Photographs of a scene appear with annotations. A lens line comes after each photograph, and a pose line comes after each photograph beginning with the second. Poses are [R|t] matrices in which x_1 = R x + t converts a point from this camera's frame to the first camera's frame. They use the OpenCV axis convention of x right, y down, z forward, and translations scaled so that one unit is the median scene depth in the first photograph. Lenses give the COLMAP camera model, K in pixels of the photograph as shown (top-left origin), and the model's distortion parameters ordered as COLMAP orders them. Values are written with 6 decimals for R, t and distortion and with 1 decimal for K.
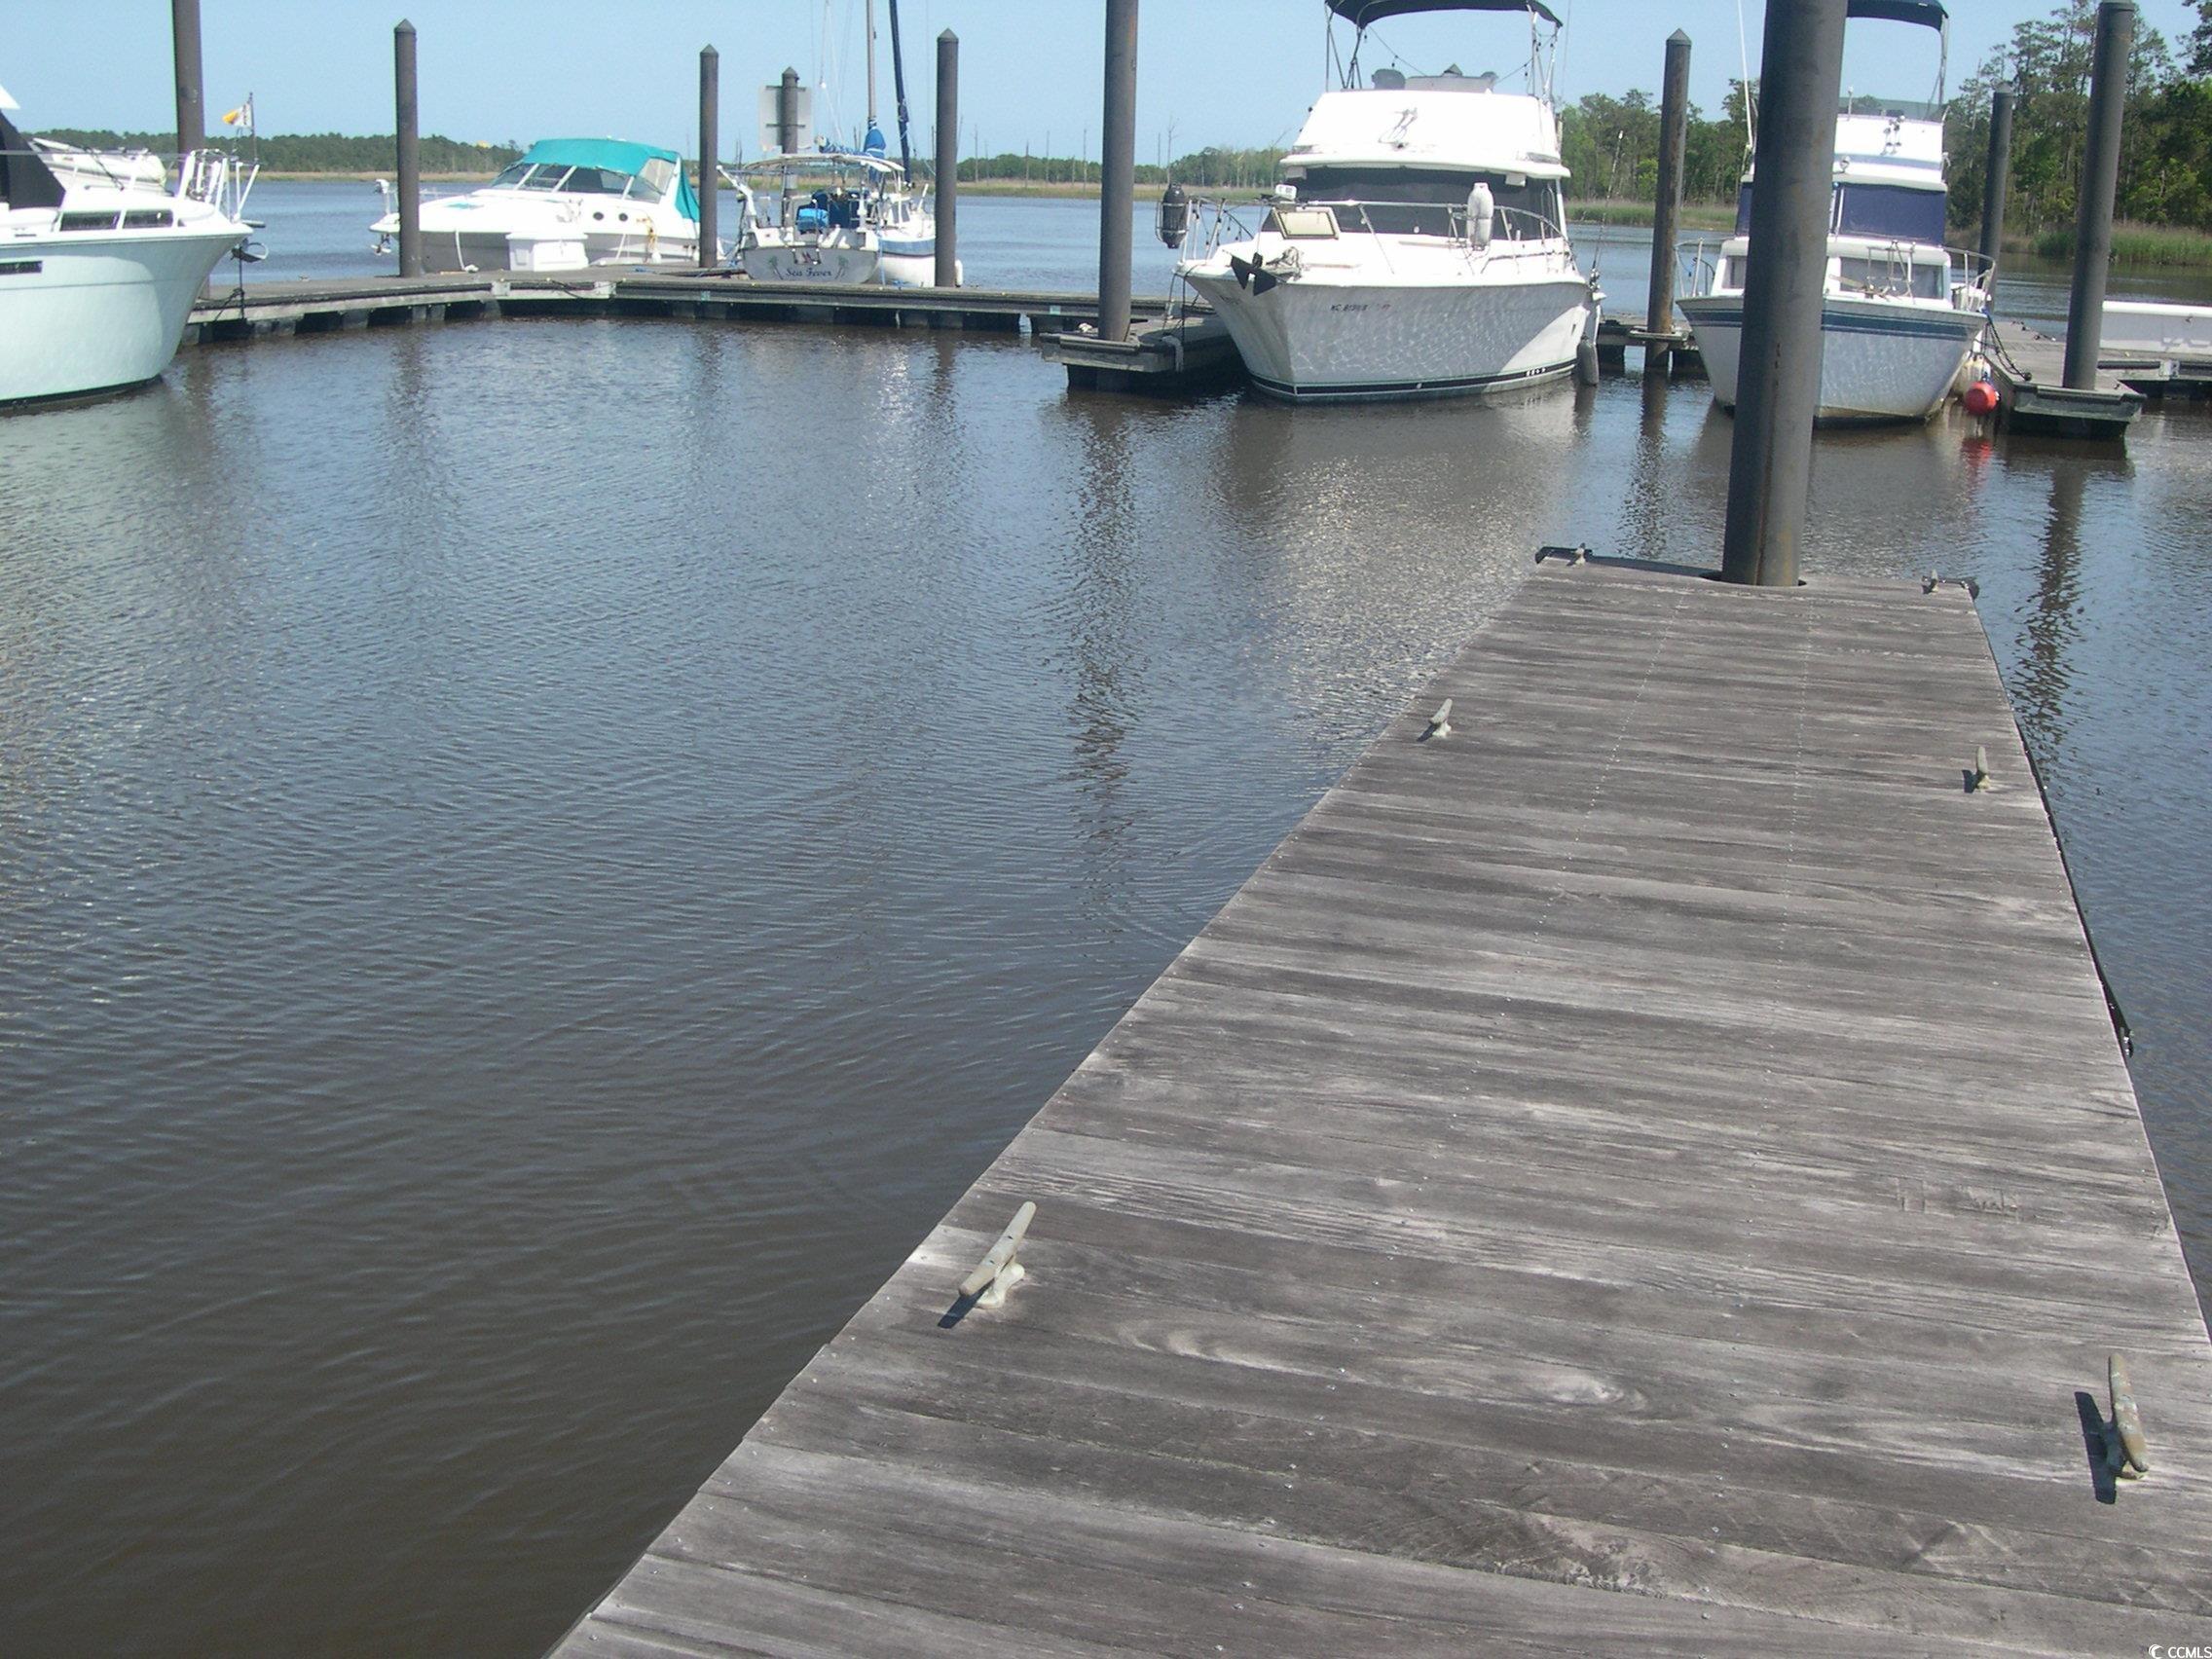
lens RADIAL K [[2507.4, 0, 1102.2], [0, 2507.4, 836.9], [0, 0, 1]] dist [-0.130553, 0.000000]
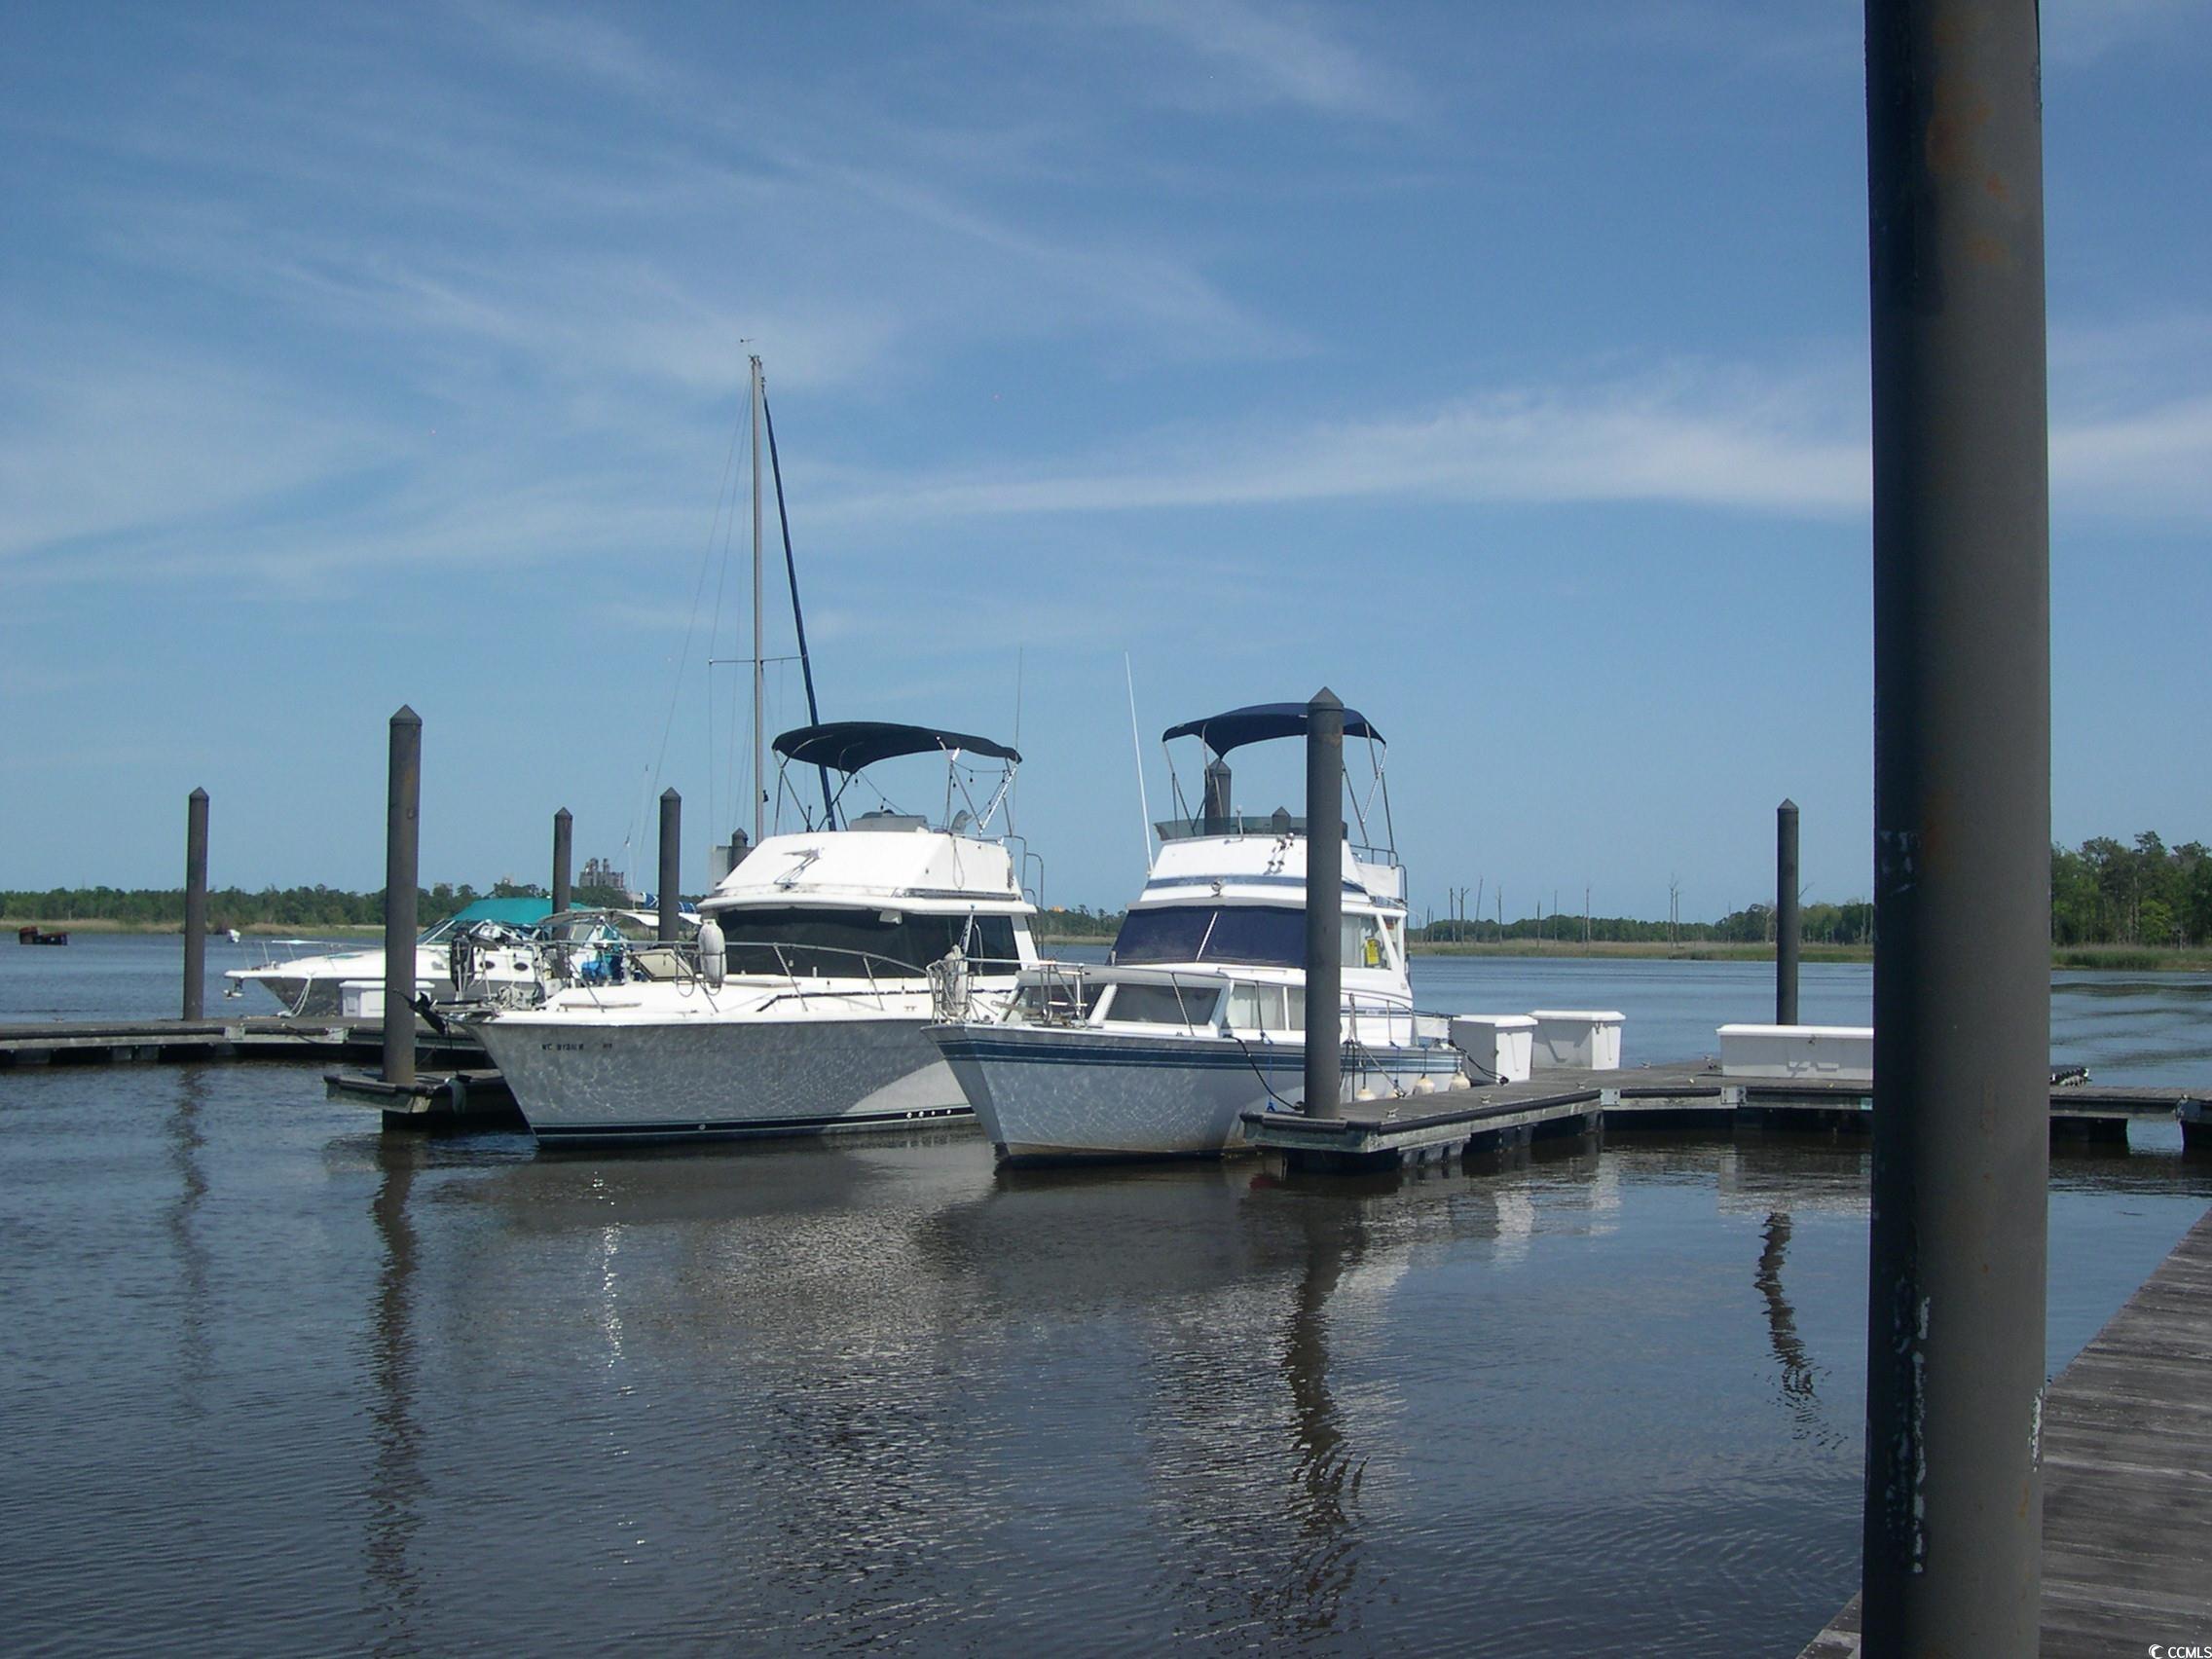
lens RADIAL K [[2507.4, 0, 1116.4], [0, 2507.4, 848.4], [0, 0, 1]] dist [-0.130553, 0.000000]
pose [[0.980288, -0.023163, -0.196213, 0.397297], [-0.034791, 0.957349, -0.286833, -0.010121], [0.194488, 0.288005, 0.937671, 0.076326]]
